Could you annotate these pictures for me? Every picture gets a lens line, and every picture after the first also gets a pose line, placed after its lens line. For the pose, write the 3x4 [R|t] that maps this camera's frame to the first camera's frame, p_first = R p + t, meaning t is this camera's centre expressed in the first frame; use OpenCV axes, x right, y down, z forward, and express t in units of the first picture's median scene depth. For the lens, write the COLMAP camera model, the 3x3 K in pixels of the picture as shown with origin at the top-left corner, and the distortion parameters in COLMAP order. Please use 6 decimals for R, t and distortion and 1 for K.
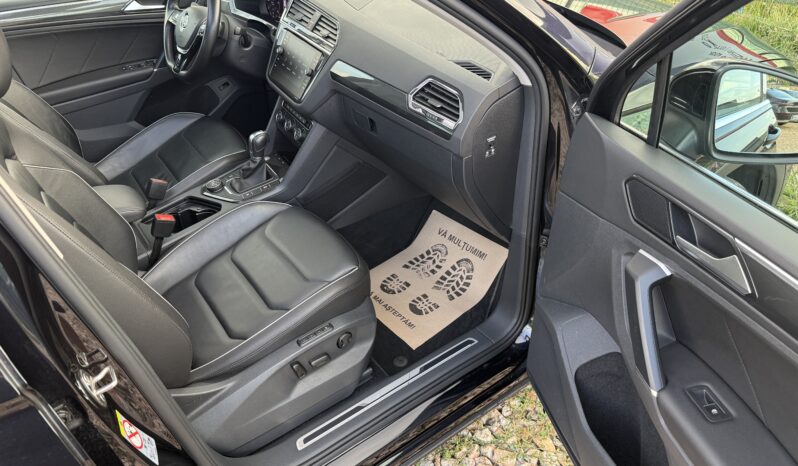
lens RADIAL K [[564.8, 0, 399.0], [0, 564.8, 233.0], [0, 0, 1]] dist [0.008231, -0.003121]
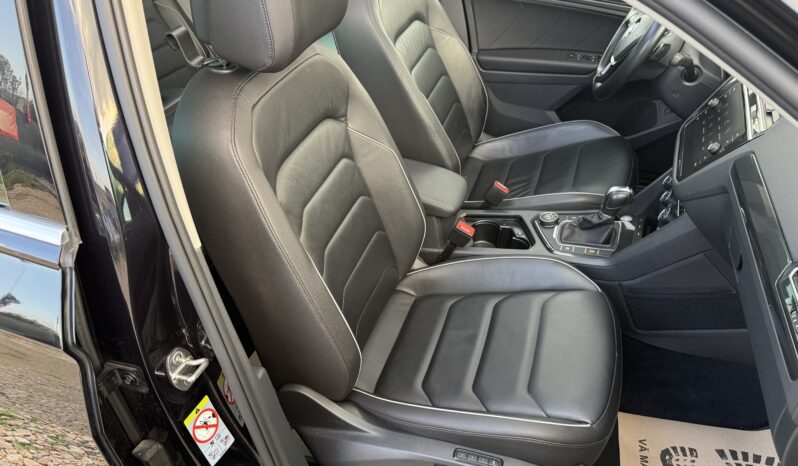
lens RADIAL K [[564.8, 0, 399.0], [0, 564.8, 233.0], [0, 0, 1]] dist [0.008231, -0.003121]
pose [[0.586890, 0.492046, -0.643001, 0.101601], [-0.459049, 0.856395, 0.236352, -0.164585], [0.666959, 0.156457, 0.728483, 0.230596]]
